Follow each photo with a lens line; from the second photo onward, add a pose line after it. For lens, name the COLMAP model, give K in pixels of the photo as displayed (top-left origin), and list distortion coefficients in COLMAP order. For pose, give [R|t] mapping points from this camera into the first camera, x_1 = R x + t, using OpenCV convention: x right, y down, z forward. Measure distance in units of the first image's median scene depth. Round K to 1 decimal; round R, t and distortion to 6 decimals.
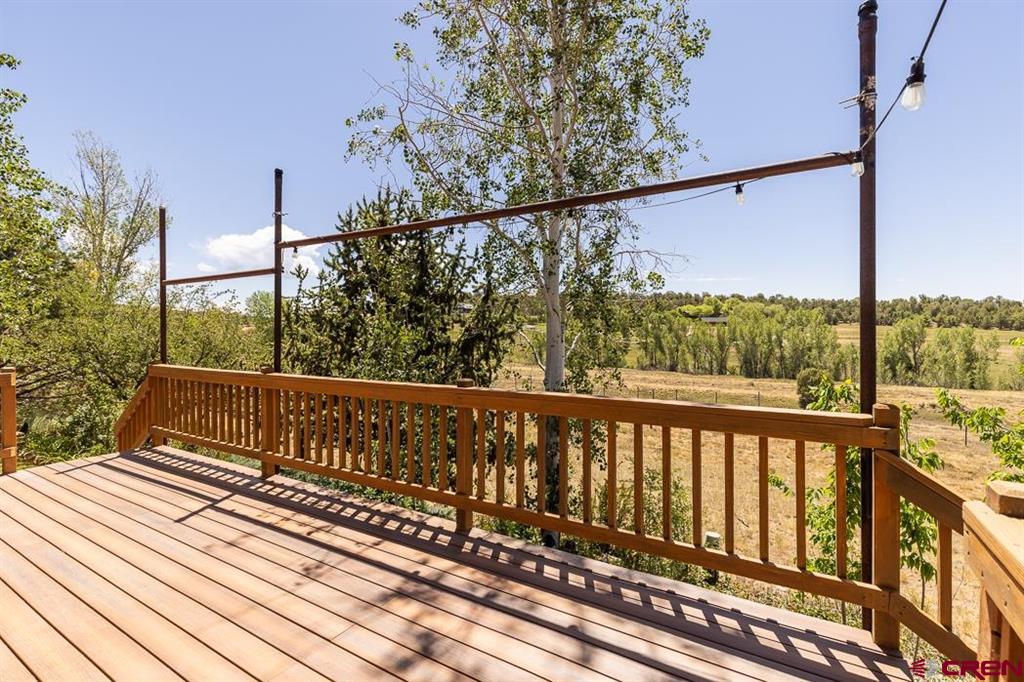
lens RADIAL K [[467.0, 0, 512.0], [0, 467.0, 341.0], [0, 0, 1]] dist [0.002696, 0.000206]
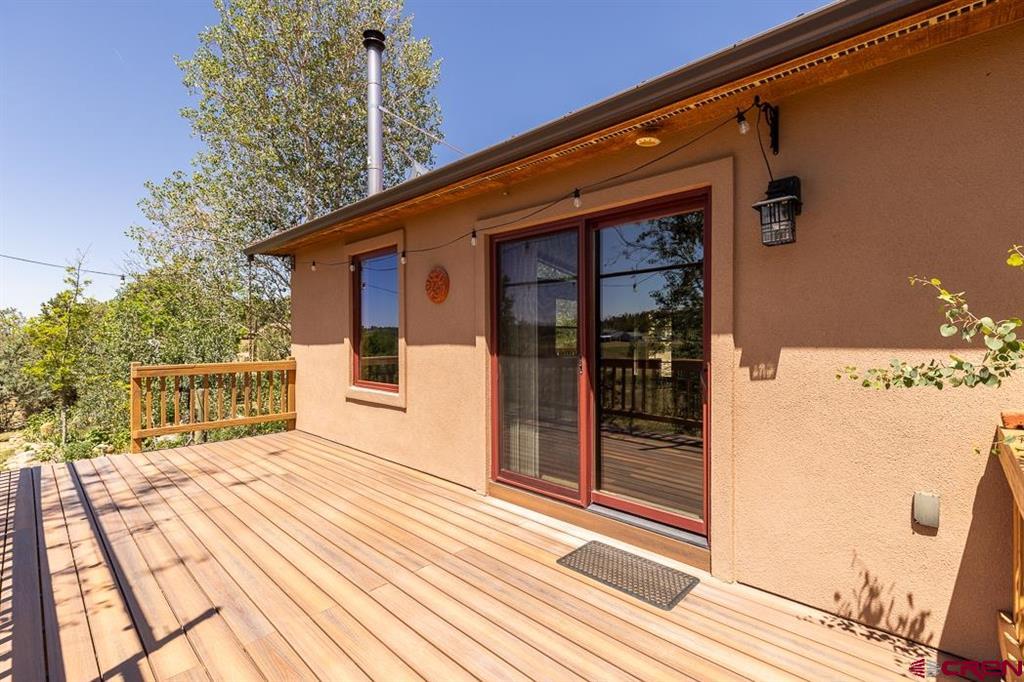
lens RADIAL K [[467.0, 0, 512.0], [0, 467.0, 341.0], [0, 0, 1]] dist [0.002696, 0.000206]
pose [[-0.979057, 0.002890, 0.203565, -1.438143], [0.004603, 0.999958, 0.007939, -0.008648], [-0.203533, 0.008709, -0.979029, 1.775922]]
